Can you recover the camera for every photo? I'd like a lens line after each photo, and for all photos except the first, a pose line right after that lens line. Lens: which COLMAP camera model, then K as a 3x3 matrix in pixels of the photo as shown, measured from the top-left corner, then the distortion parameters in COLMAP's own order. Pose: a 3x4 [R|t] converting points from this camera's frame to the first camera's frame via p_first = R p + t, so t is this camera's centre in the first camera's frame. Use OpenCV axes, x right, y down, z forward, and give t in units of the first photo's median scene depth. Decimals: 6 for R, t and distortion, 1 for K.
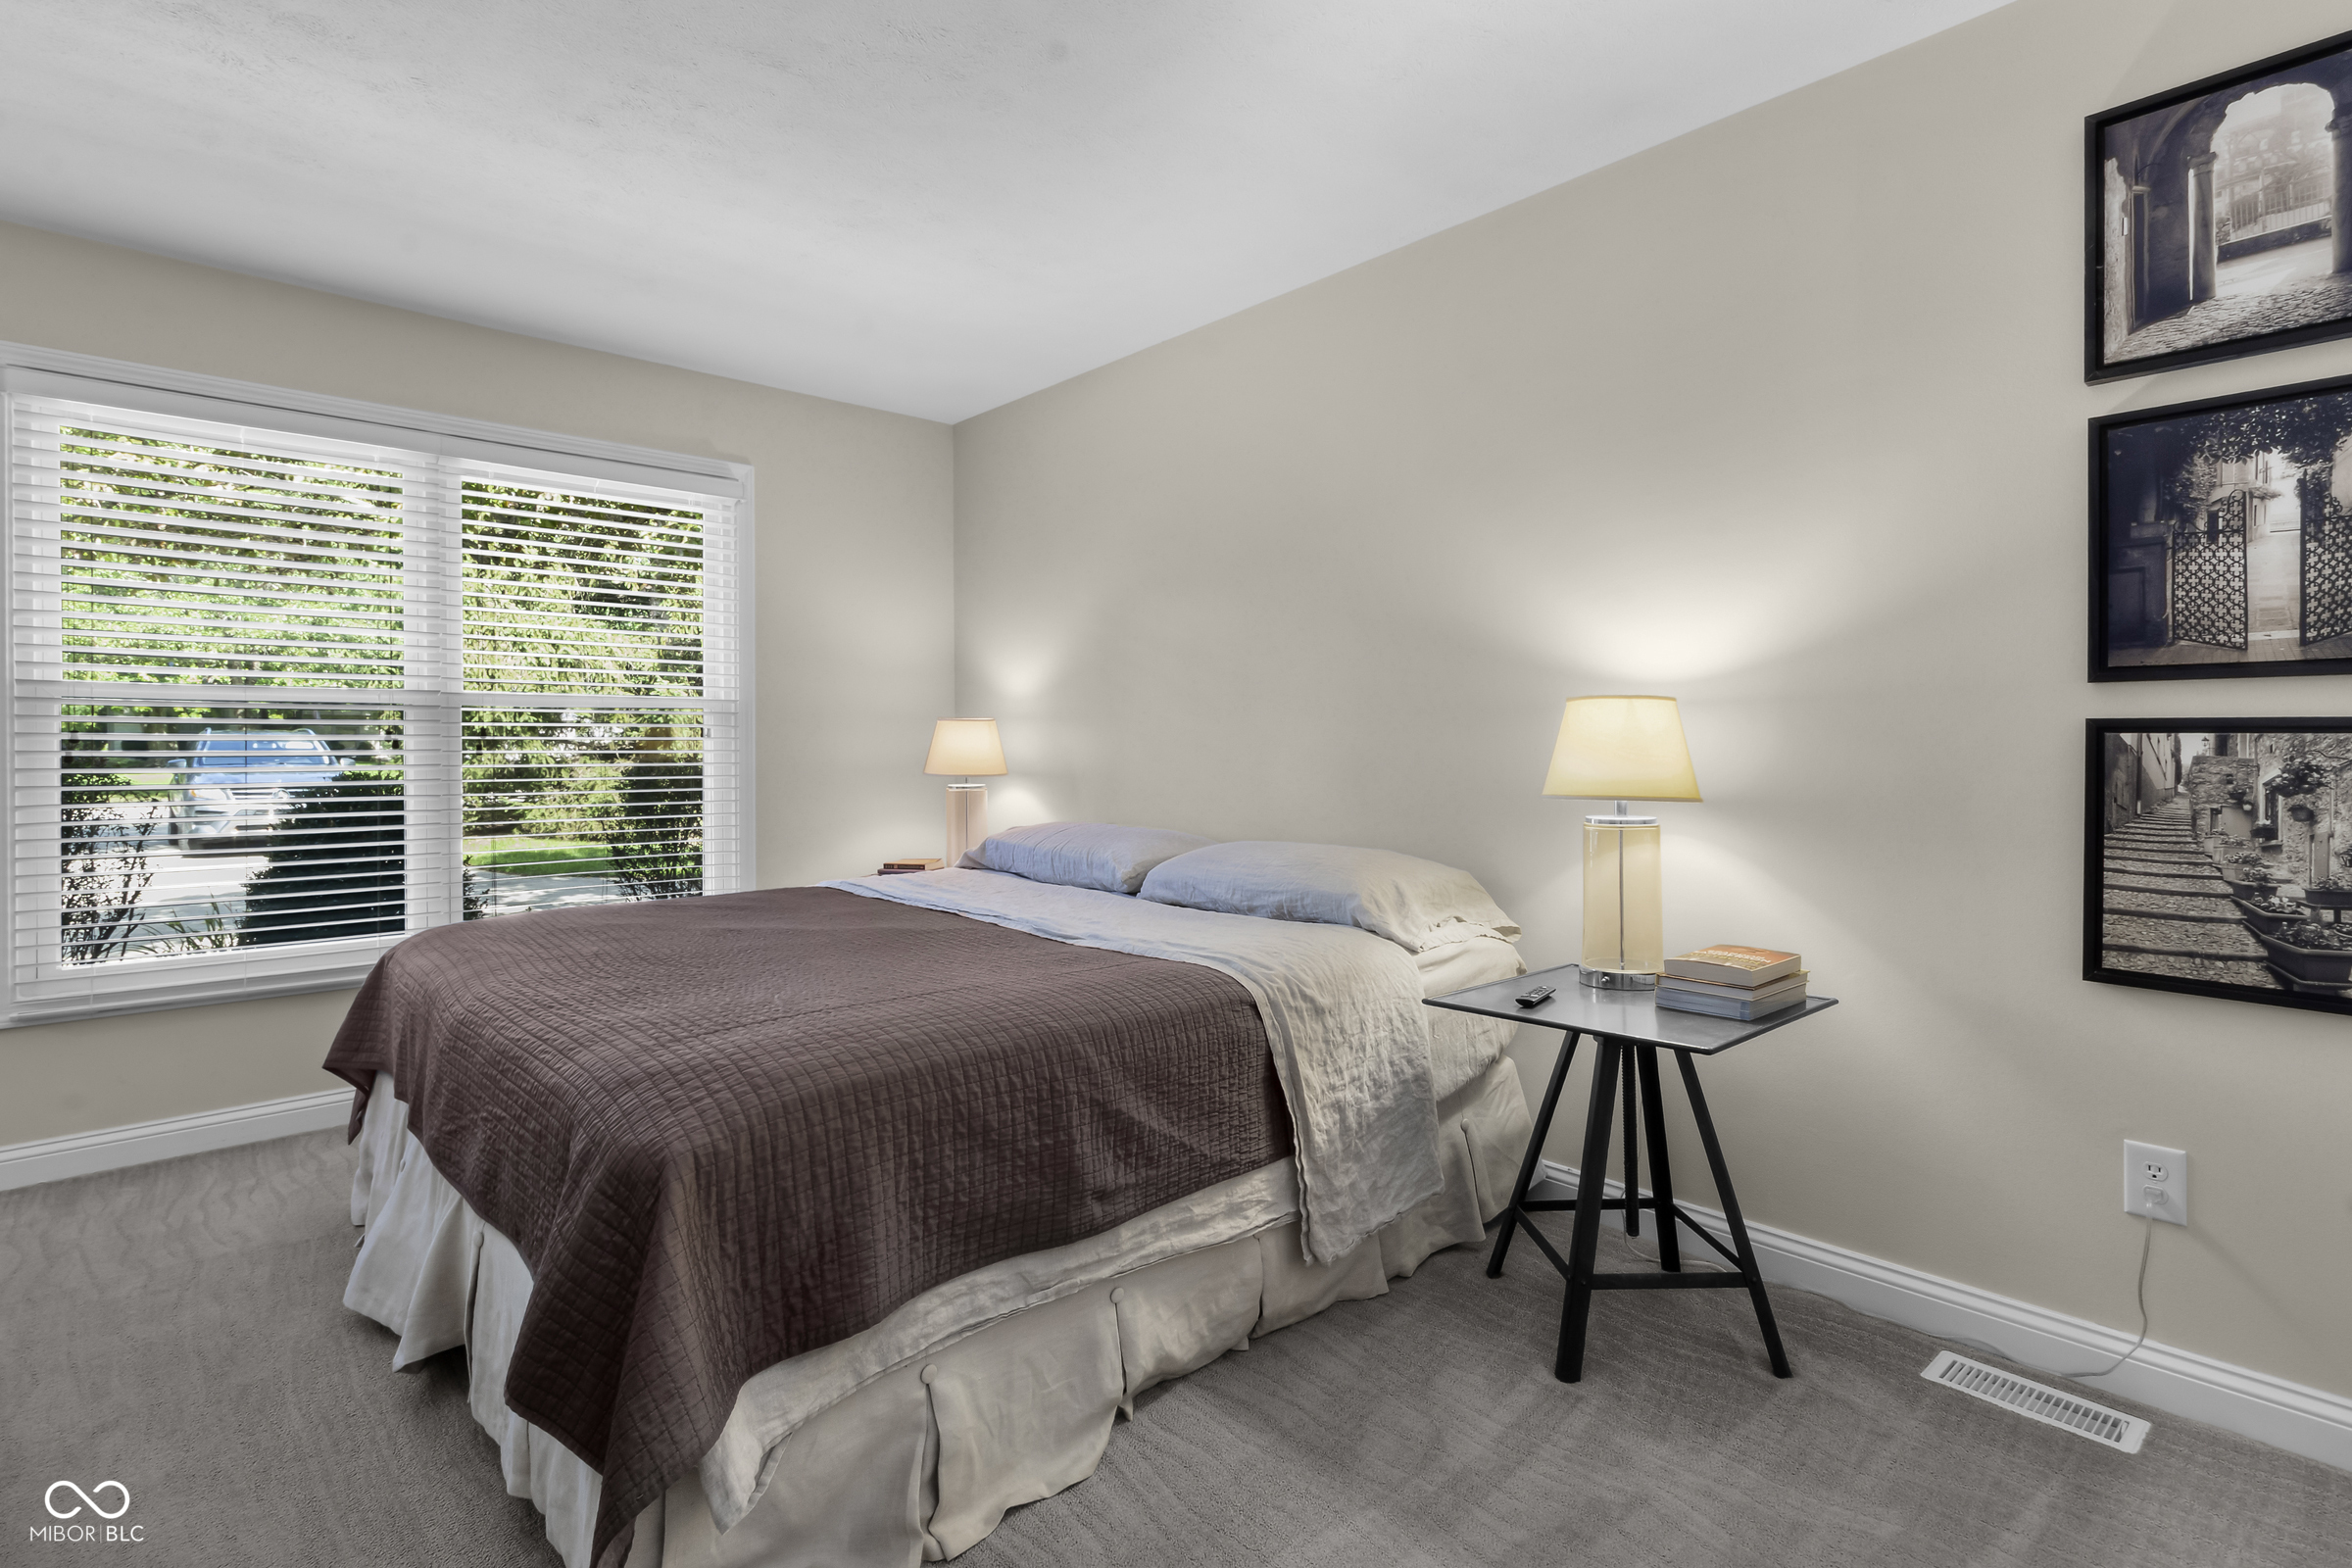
lens RADIAL K [[1134.7, 0, 1176.8], [0, 1134.7, 753.6], [0, 0, 1]] dist [-0.000717, -0.000178]
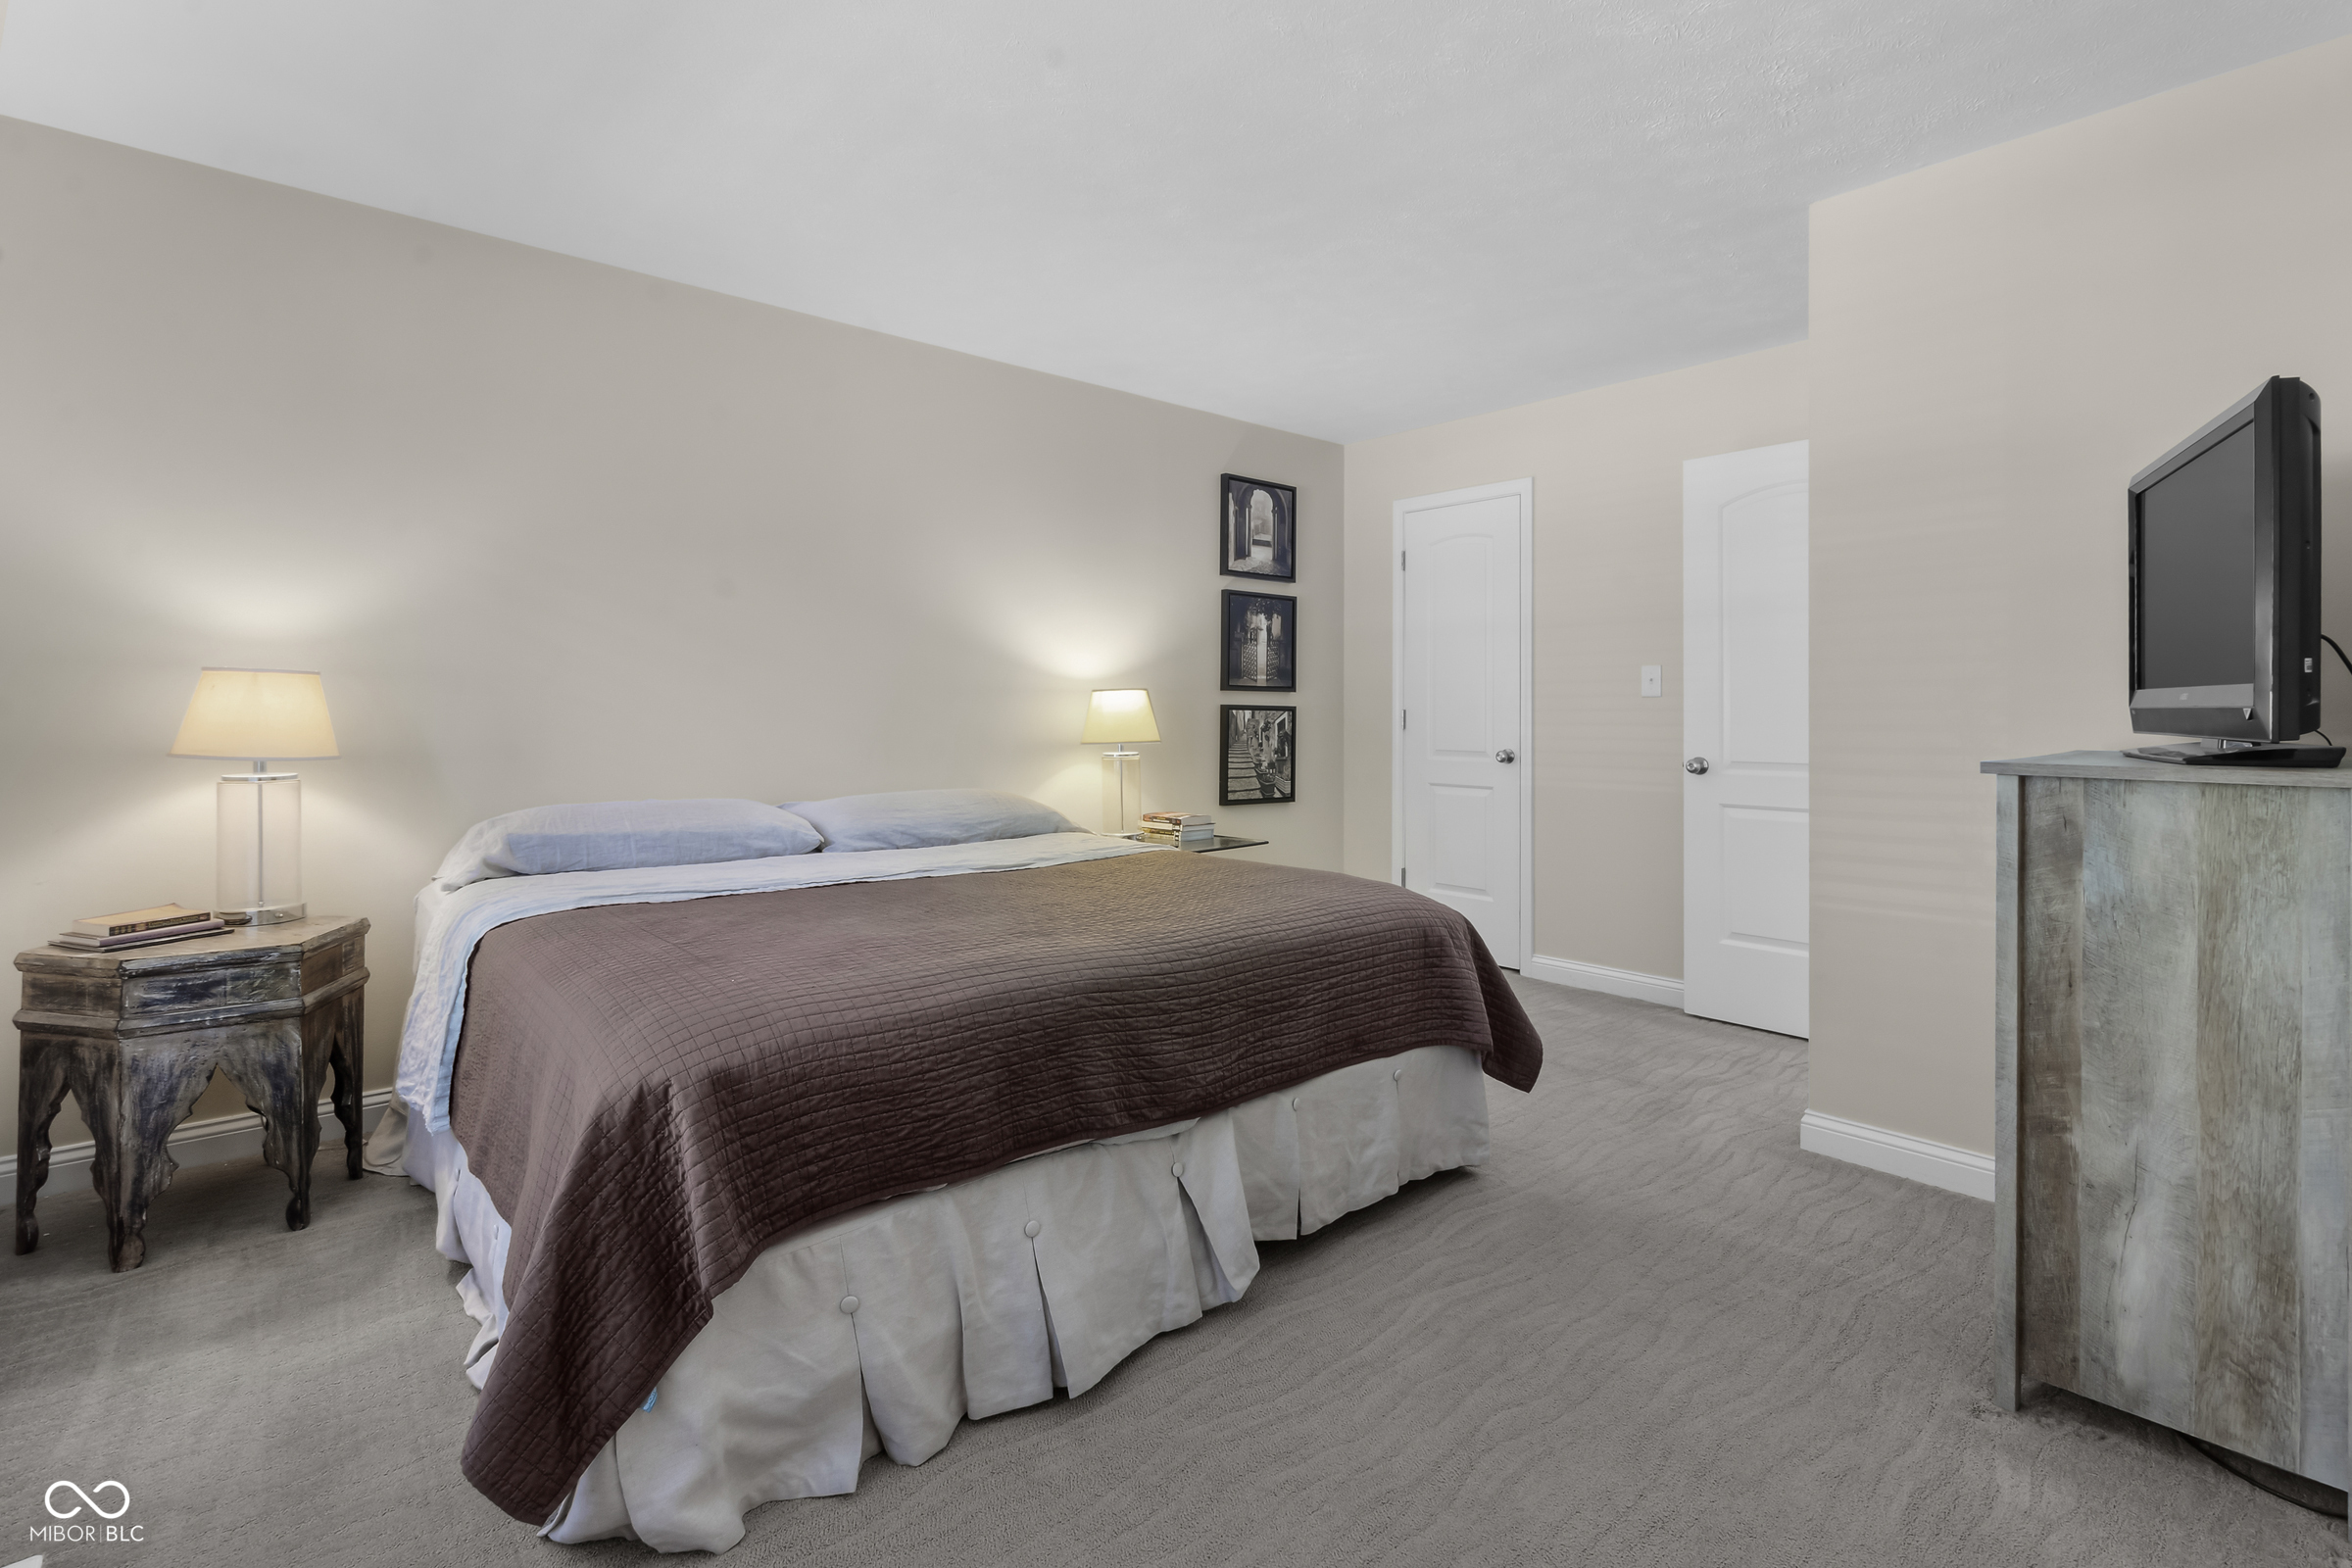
lens RADIAL K [[1148.3, 0, 1176.5], [0, 1148.3, 713.3], [0, 0, 1]] dist [0.000135, 0.000004]
pose [[0.049758, 0.001163, 0.998761, -1.273772], [0.008324, 0.999964, -0.001579, -0.005373], [-0.998727, 0.008392, 0.049747, 0.682150]]
